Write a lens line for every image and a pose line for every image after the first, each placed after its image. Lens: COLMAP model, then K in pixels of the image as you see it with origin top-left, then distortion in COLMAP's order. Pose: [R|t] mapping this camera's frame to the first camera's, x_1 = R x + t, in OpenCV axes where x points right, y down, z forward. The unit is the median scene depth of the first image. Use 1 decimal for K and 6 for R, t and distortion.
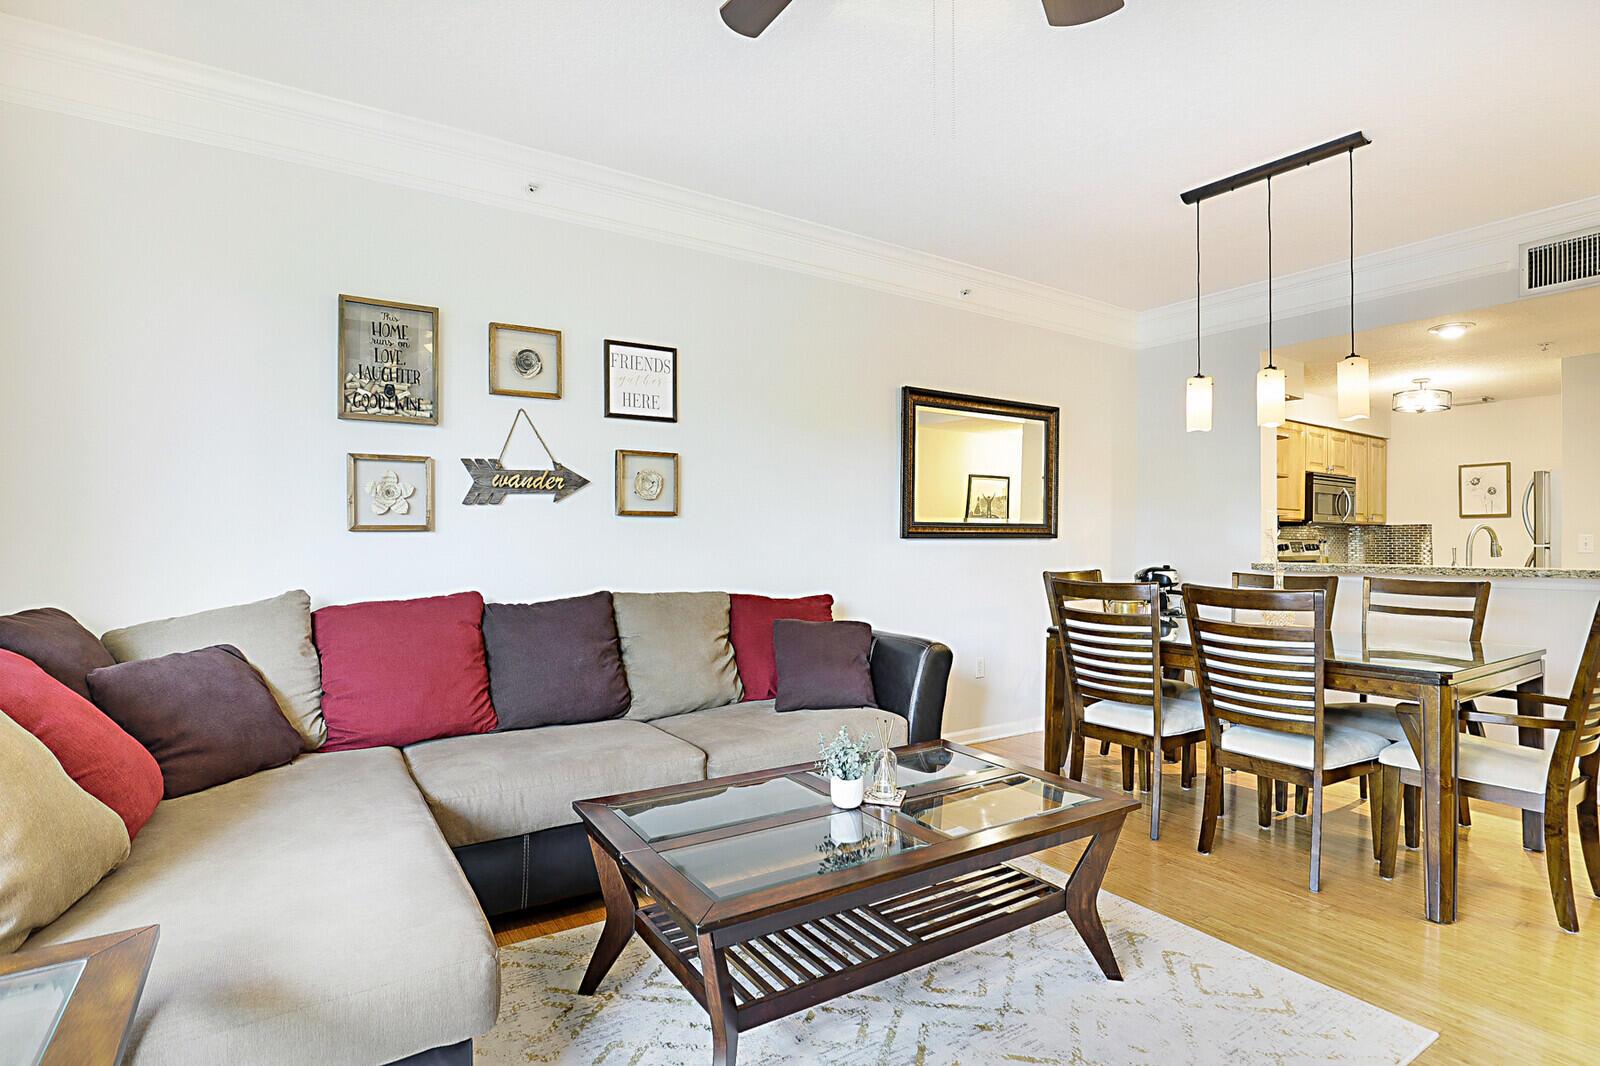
lens RADIAL K [[806.3, 0, 846.9], [0, 806.3, 524.9], [0, 0, 1]] dist [-0.011309, 0.003998]
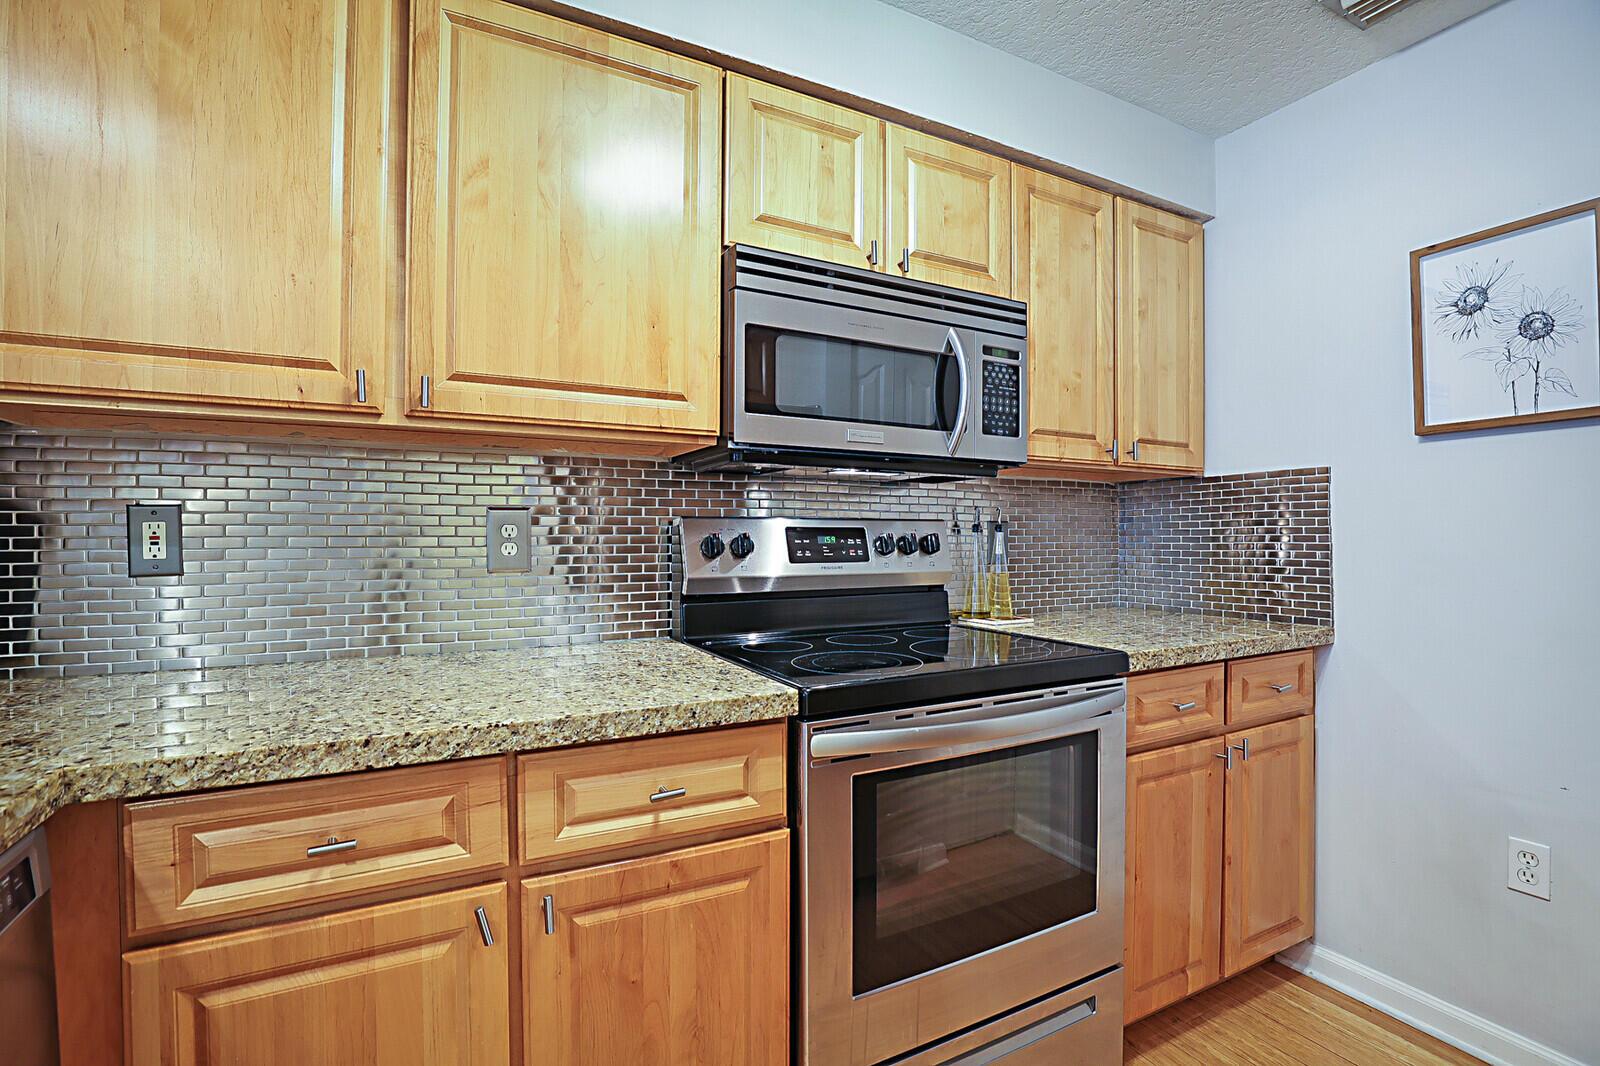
lens RADIAL K [[730.1, 0, 785.1], [0, 730.1, 544.8], [0, 0, 1]] dist [-0.033028, 0.001845]
pose [[0.988330, -0.005131, -0.152239, 0.982537], [0.008674, 0.999707, 0.022619, 0.037255], [0.152078, -0.023675, 0.988085, 1.209395]]
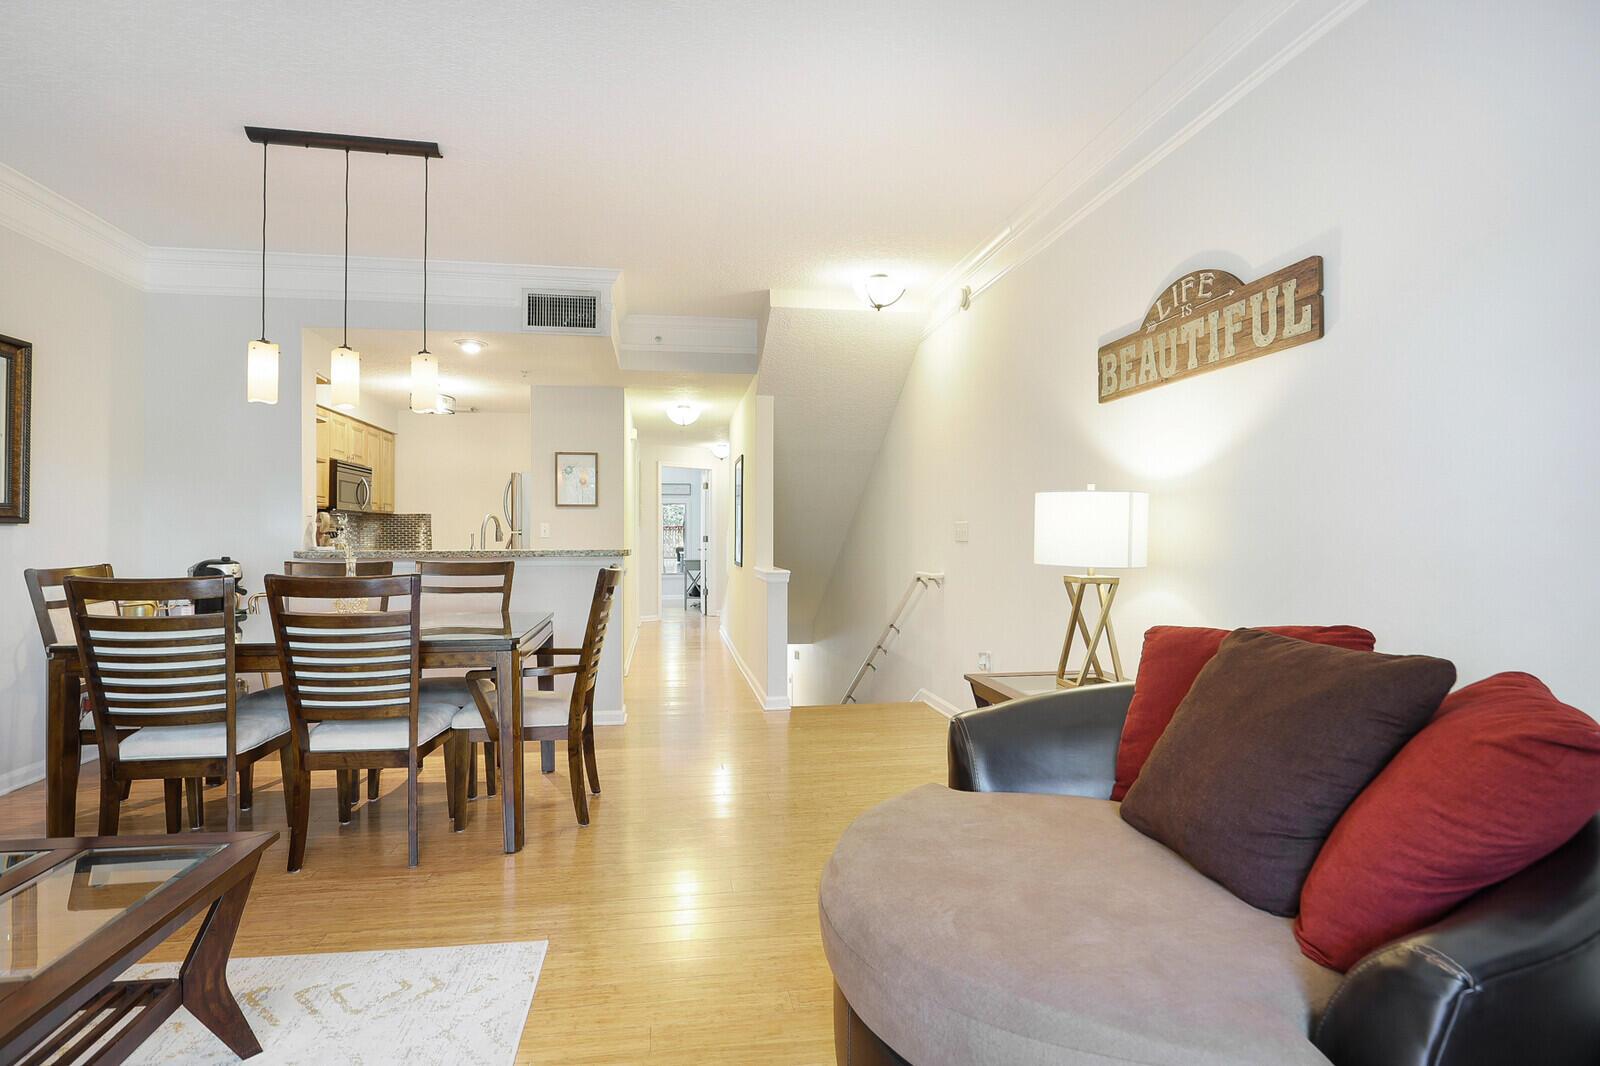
lens RADIAL K [[806.3, 0, 755.6], [0, 806.3, 529.5], [0, 0, 1]] dist [-0.011309, 0.003998]
pose [[0.455651, 0.001333, 0.890158, -0.116455], [-0.018013, 0.999808, 0.007724, 0.007246], [-0.889976, -0.019553, 0.455587, 0.124859]]
